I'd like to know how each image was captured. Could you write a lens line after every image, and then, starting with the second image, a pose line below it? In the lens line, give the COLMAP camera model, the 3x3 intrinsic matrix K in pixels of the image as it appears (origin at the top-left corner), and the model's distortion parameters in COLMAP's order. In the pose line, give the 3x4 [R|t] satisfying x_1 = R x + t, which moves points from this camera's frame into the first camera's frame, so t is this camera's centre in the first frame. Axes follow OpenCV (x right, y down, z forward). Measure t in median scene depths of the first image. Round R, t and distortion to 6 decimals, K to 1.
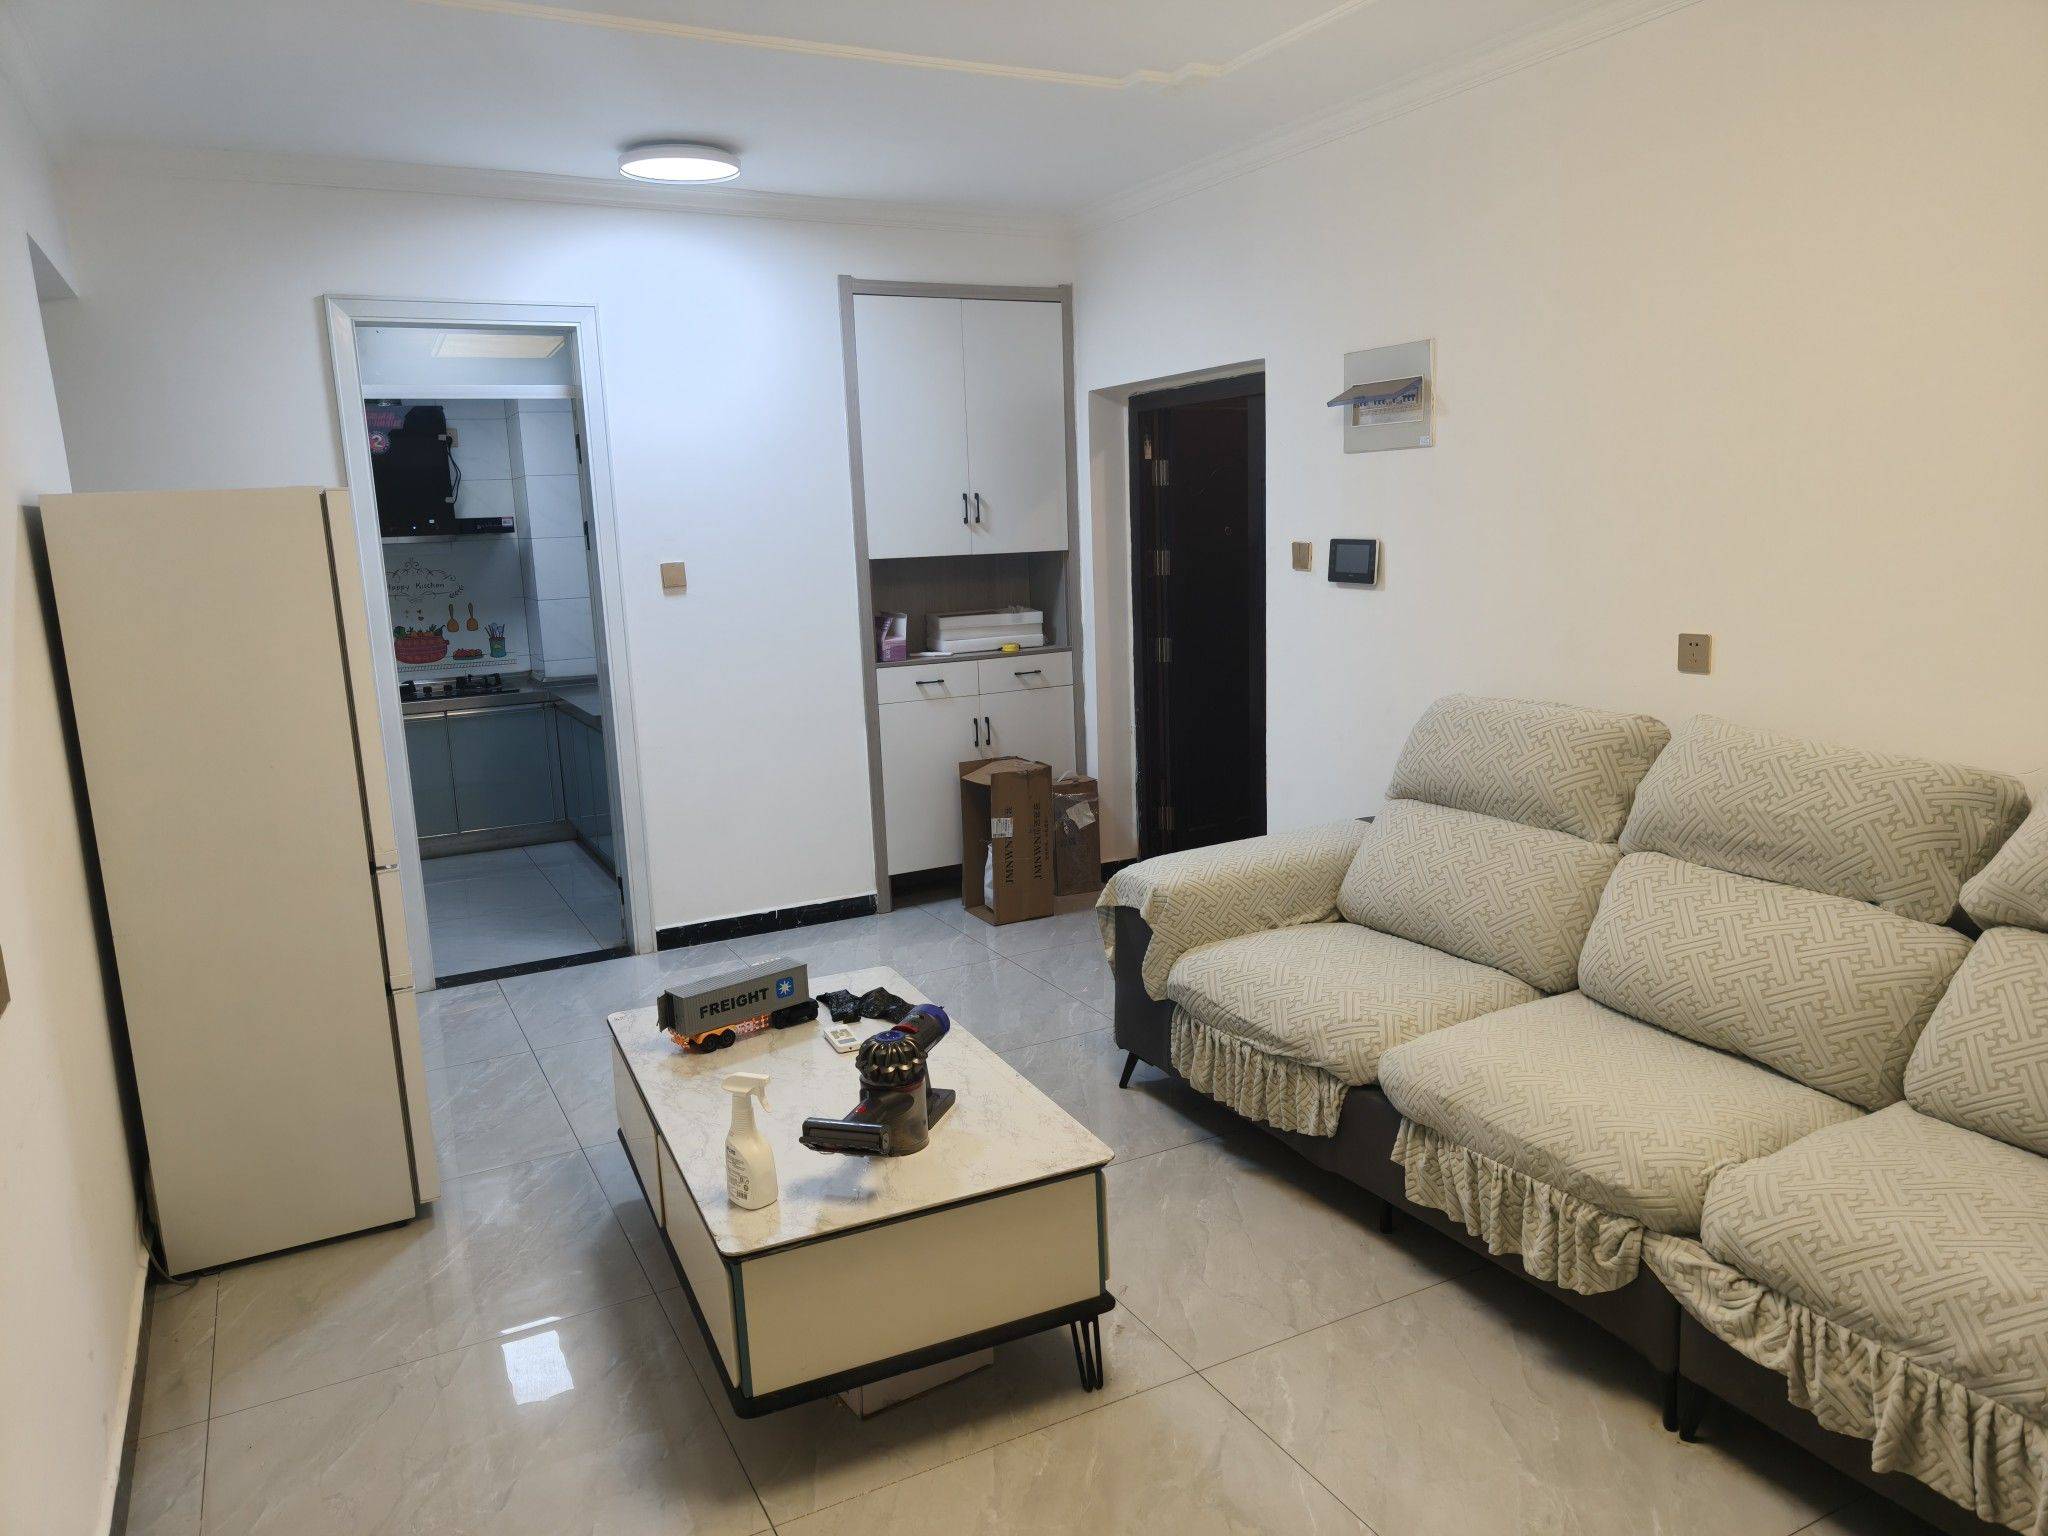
lens RADIAL K [[1432.5, 0, 1029.0], [0, 1432.5, 774.4], [0, 0, 1]] dist [0.012364, 0.001726]
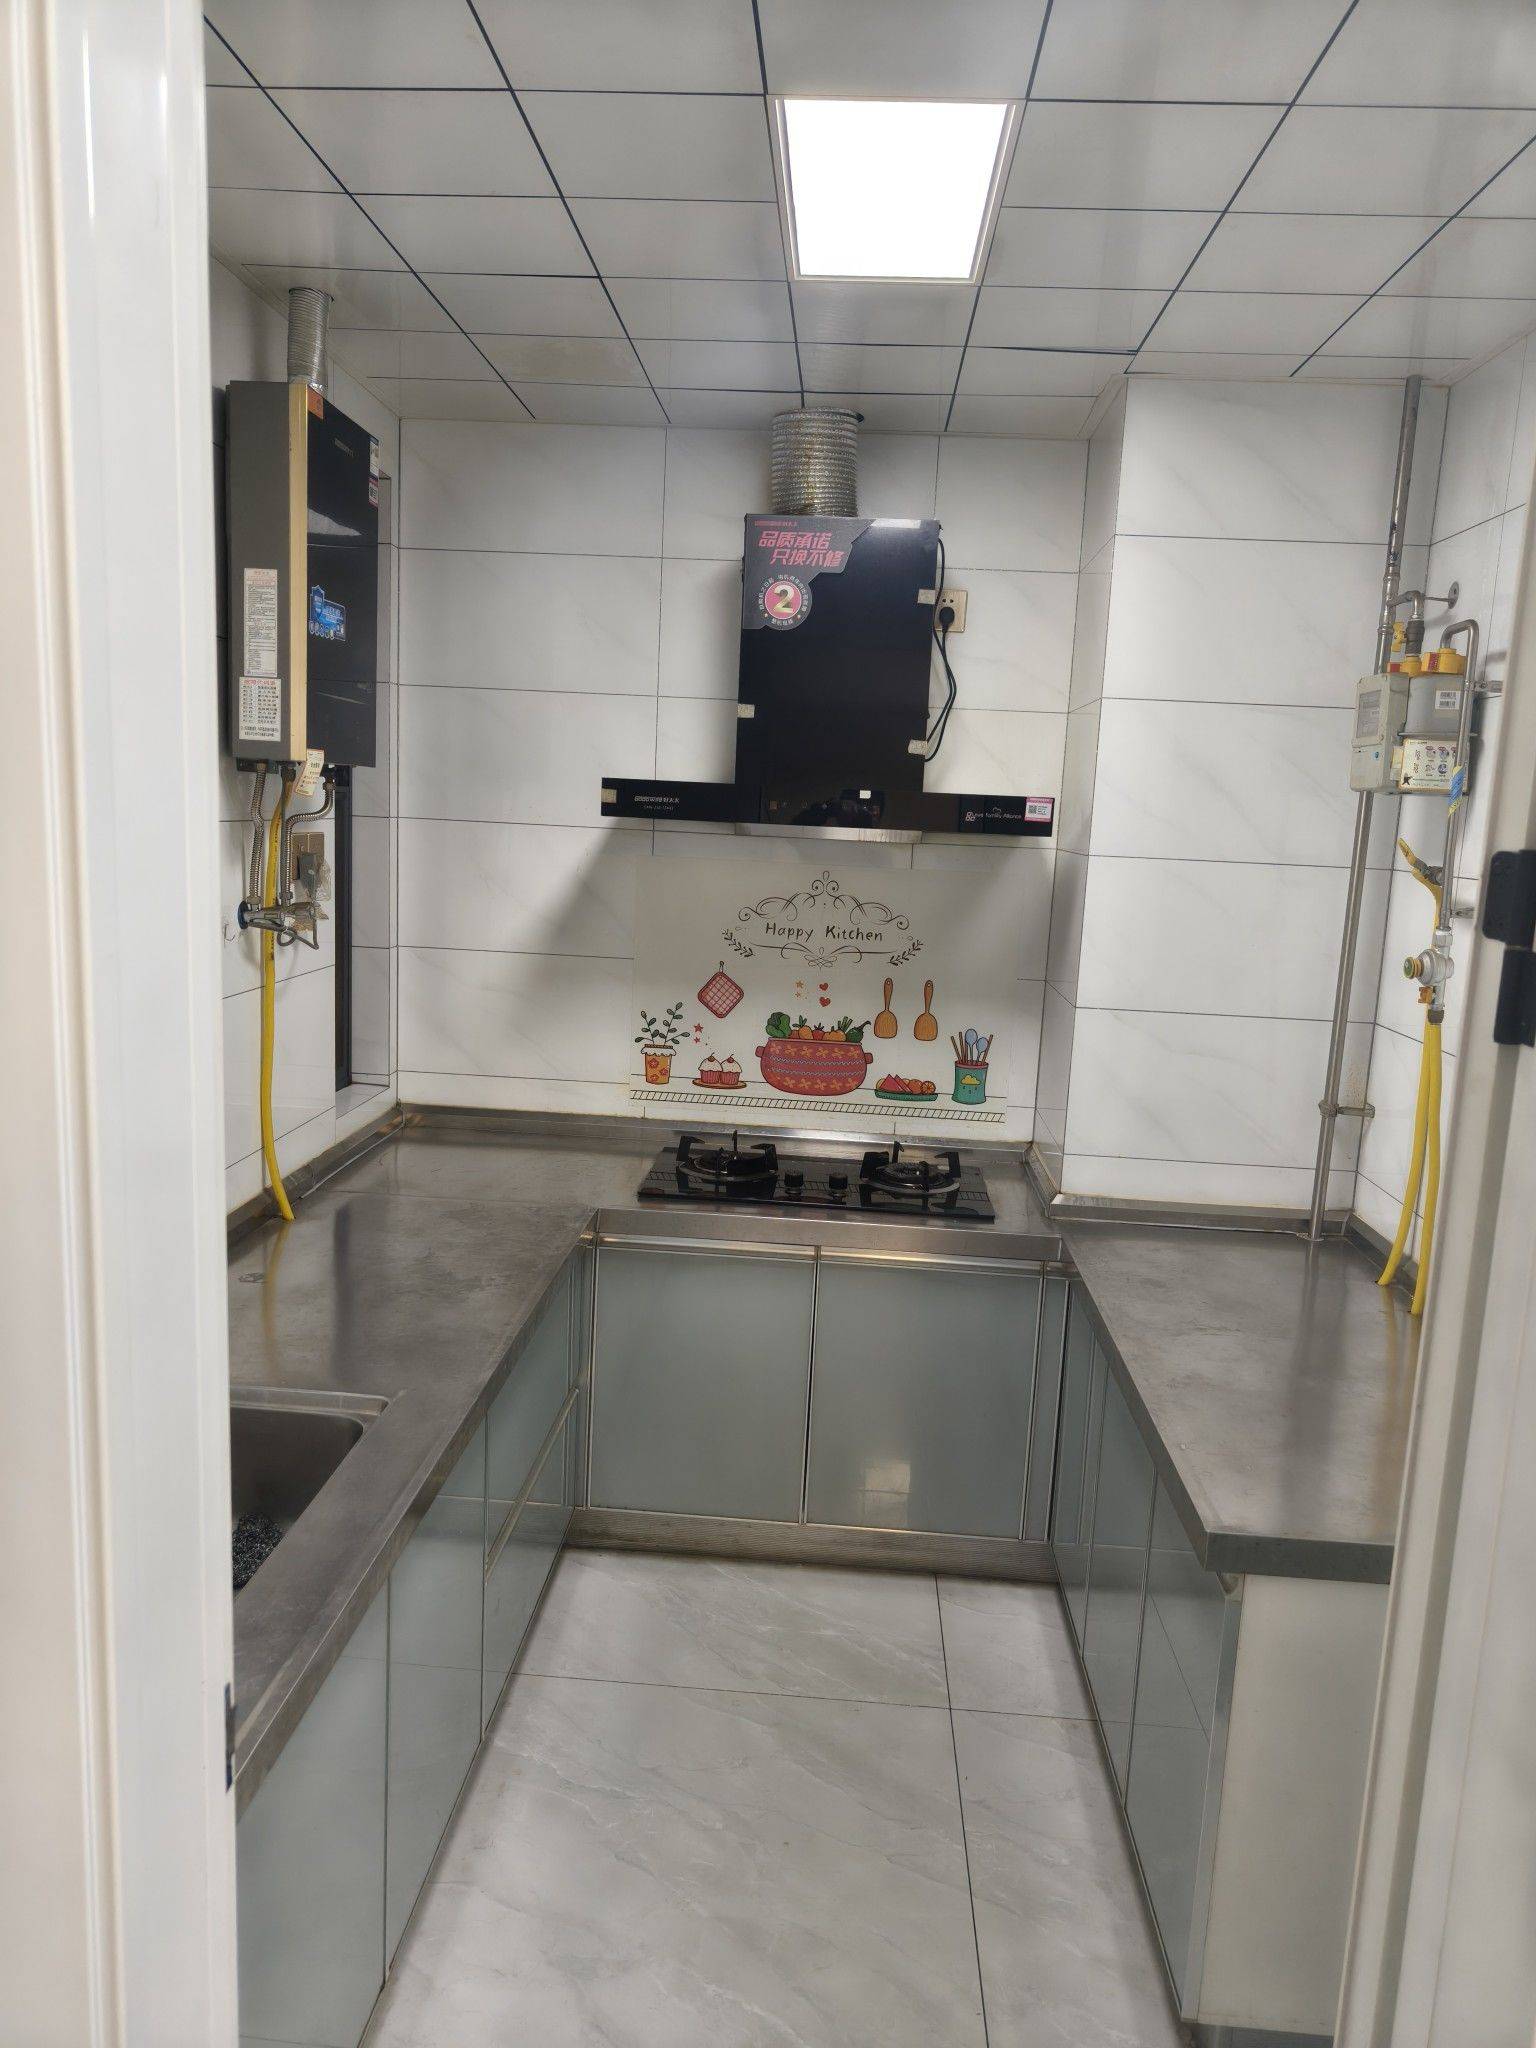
lens RADIAL K [[1432.5, 0, 760.2], [0, 1432.5, 1029.3], [0, 0, 1]] dist [0.012364, 0.001726]
pose [[0.855938, 0.157978, -0.492354, -0.211975], [-0.173335, 0.984754, 0.014636, -0.102483], [0.487160, 0.072814, 0.870272, 0.586782]]
